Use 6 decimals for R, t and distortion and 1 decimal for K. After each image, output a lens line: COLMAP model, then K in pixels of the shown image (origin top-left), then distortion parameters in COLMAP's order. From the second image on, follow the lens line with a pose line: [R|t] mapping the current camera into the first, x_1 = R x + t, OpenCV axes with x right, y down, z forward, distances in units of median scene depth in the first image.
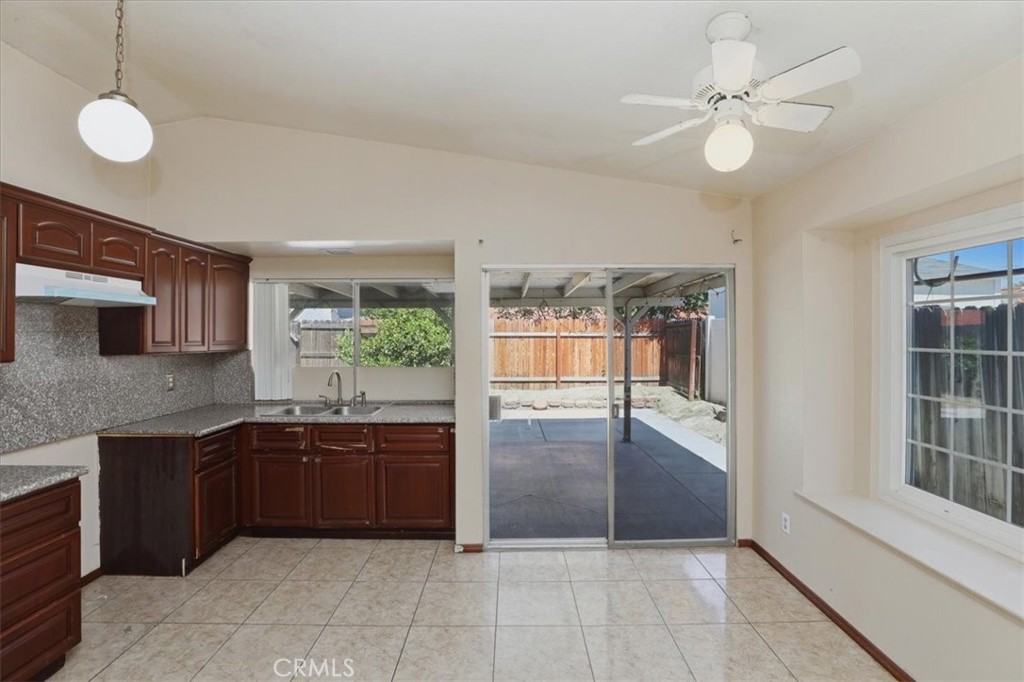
lens RADIAL K [[482.1, 0, 507.7], [0, 482.1, 337.5], [0, 0, 1]] dist [-0.042163, 0.011151]
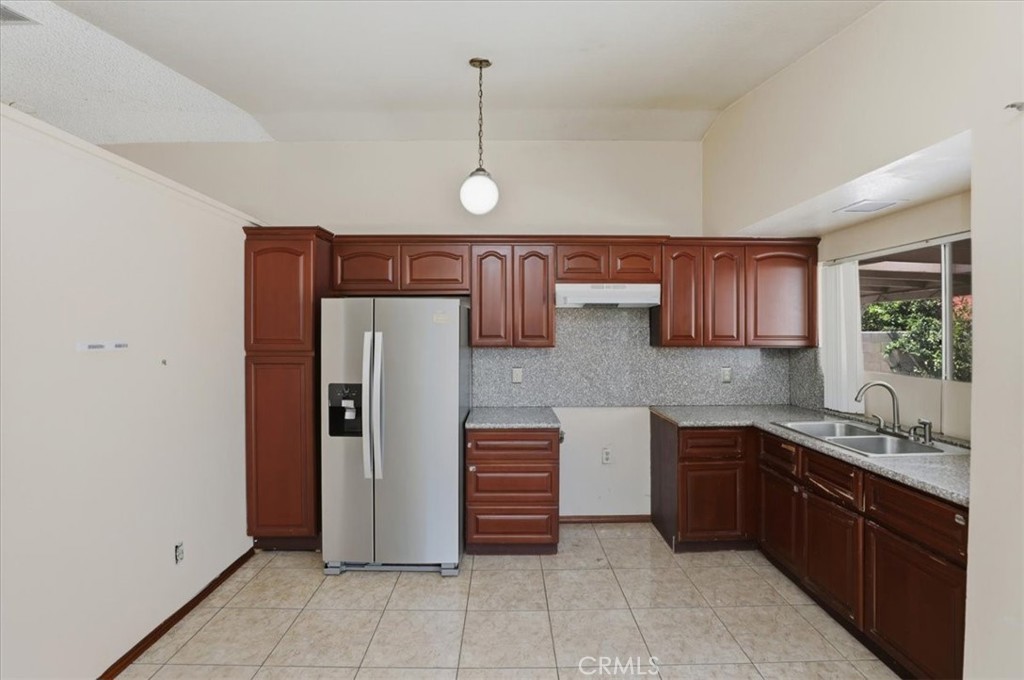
lens RADIAL K [[482.1, 0, 516.7], [0, 482.1, 330.3], [0, 0, 1]] dist [-0.042163, 0.011151]
pose [[-0.001962, 0.000716, -0.999998, 0.405021], [-0.001921, 0.999998, 0.000719, -0.004043], [0.999996, 0.001922, -0.001961, 0.632436]]
